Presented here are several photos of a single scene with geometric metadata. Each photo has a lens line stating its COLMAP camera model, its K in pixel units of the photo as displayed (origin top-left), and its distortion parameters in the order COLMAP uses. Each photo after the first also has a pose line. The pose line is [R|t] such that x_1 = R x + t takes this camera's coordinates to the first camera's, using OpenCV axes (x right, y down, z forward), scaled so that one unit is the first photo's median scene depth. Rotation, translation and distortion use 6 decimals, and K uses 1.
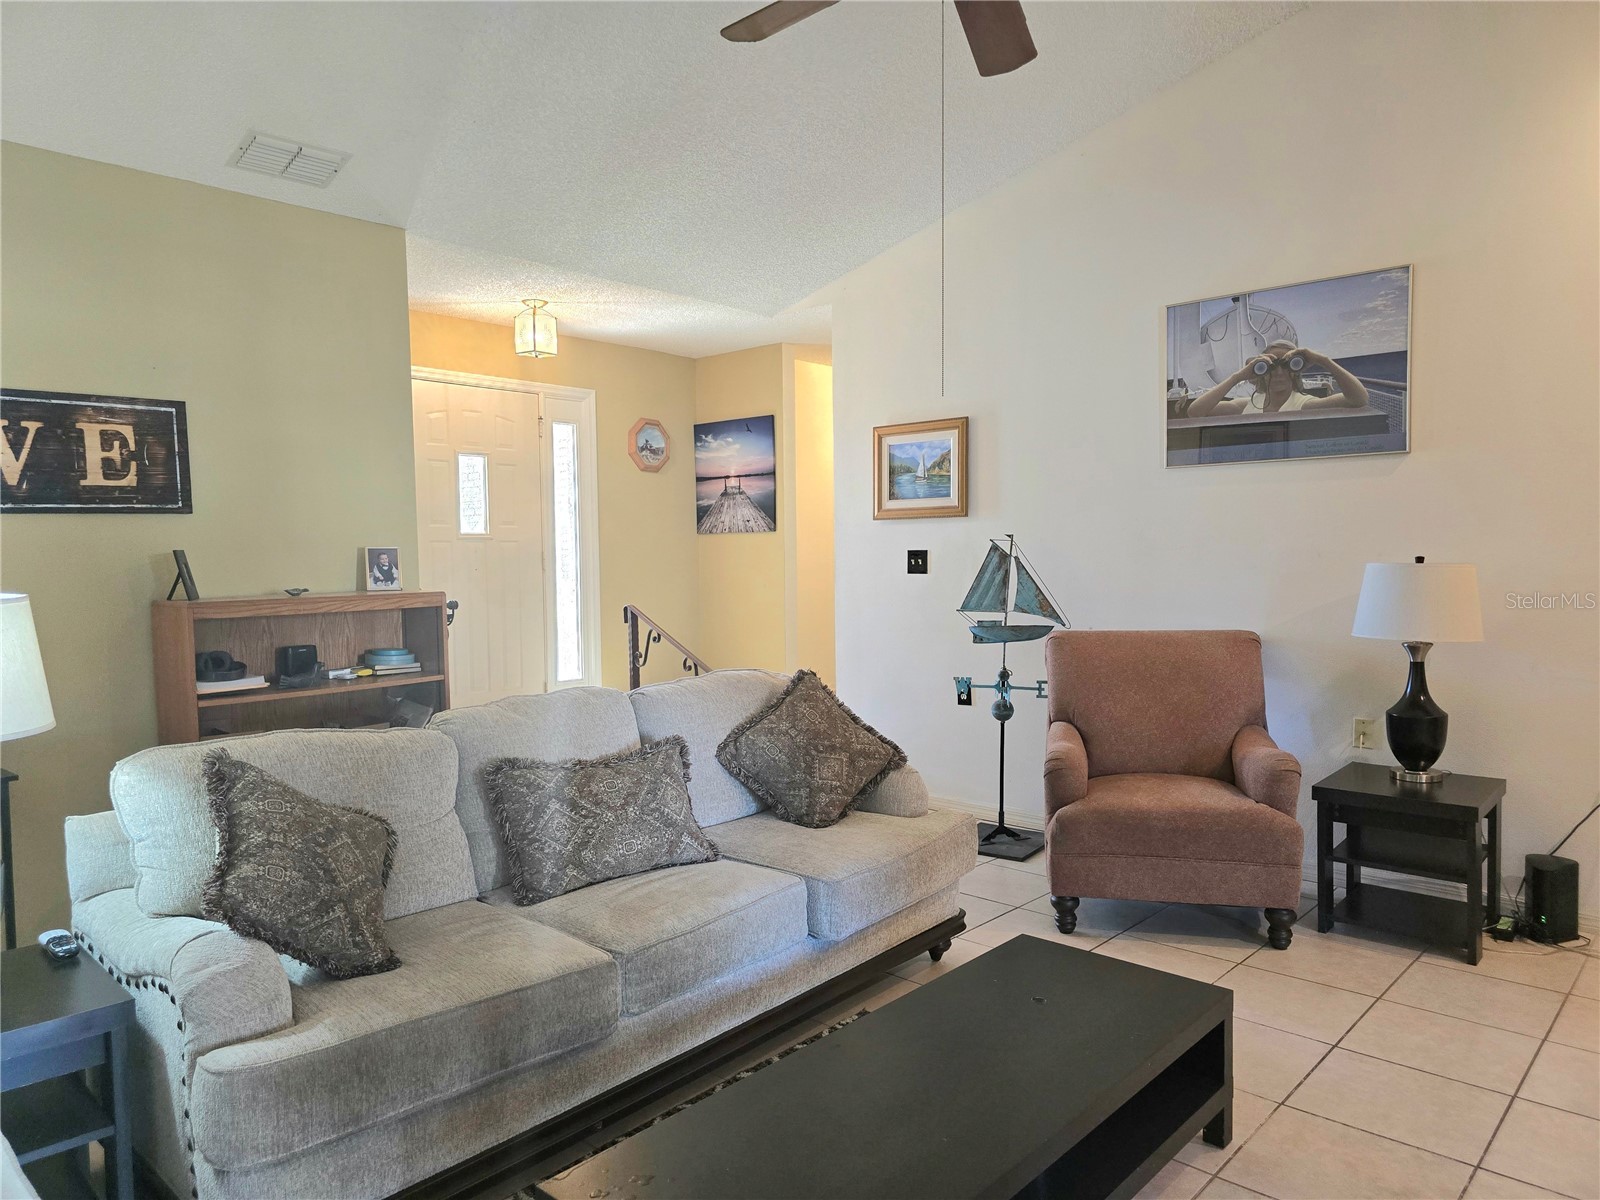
lens RADIAL K [[1072.3, 0, 810.1], [0, 1072.3, 605.0], [0, 0, 1]] dist [0.050850, -0.043762]
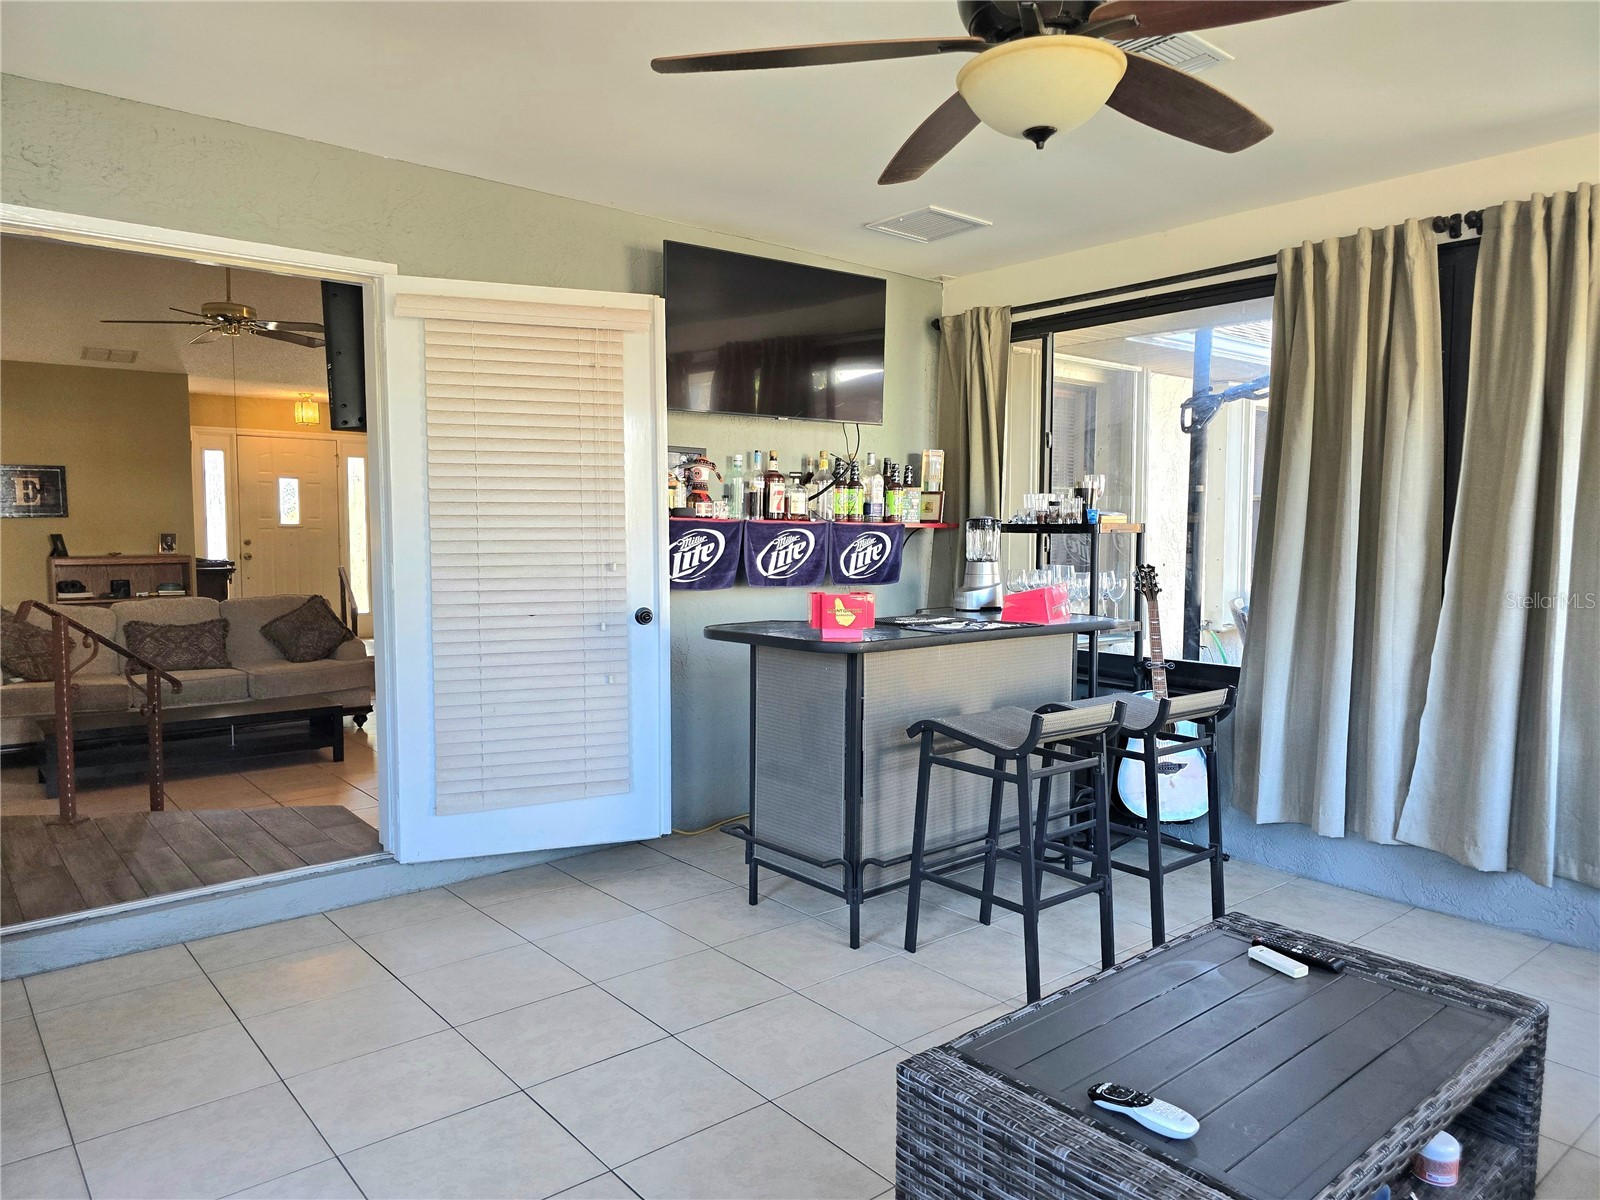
lens RADIAL K [[1072.3, 0, 805.1], [0, 1072.3, 605.3], [0, 0, 1]] dist [0.050850, -0.043762]
pose [[0.989118, 0.024344, -0.145096, 1.282462], [-0.021470, 0.999542, 0.021339, 0.015079], [0.145549, -0.017992, 0.989187, -0.999393]]
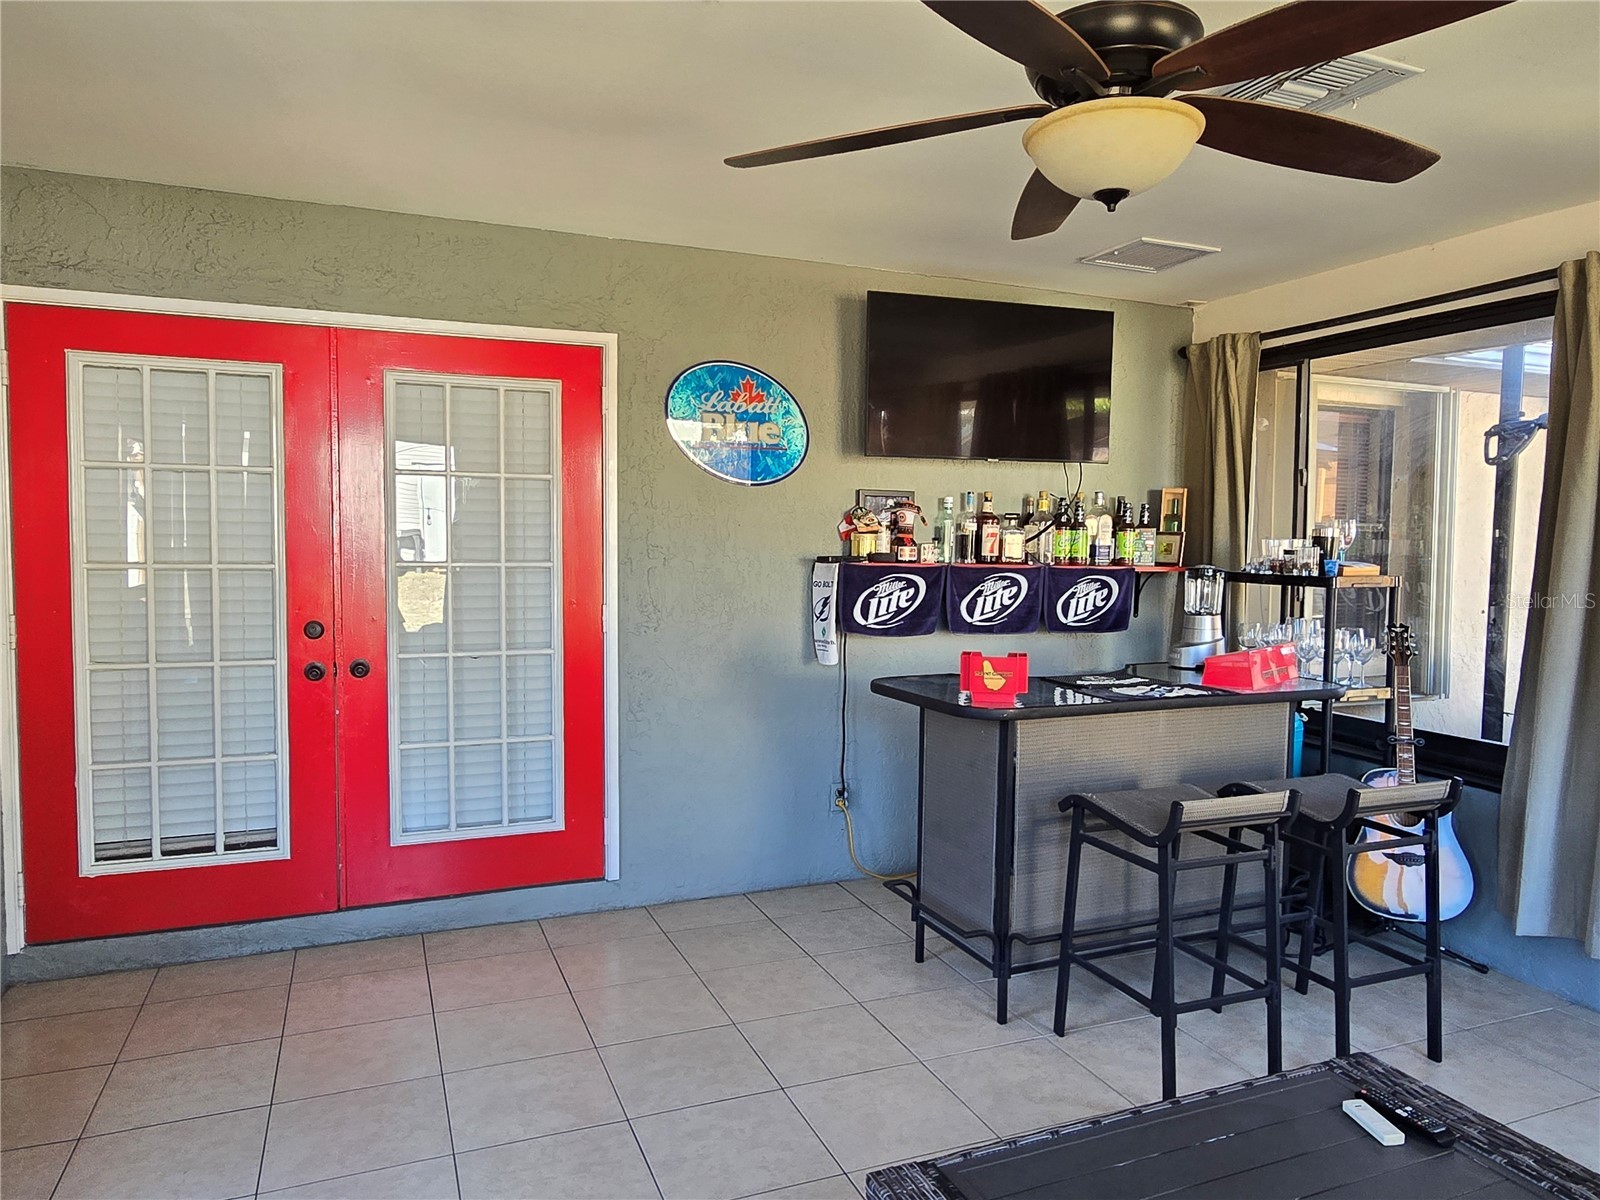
lens RADIAL K [[1087.6, 0, 811.6], [0, 1087.6, 604.4], [0, 0, 1]] dist [-0.011944, 0.007719]
pose [[0.900016, 0.046245, -0.433396, 1.449726], [-0.042869, 0.998926, 0.017565, -0.032102], [0.433743, 0.002771, 0.901032, -0.952576]]
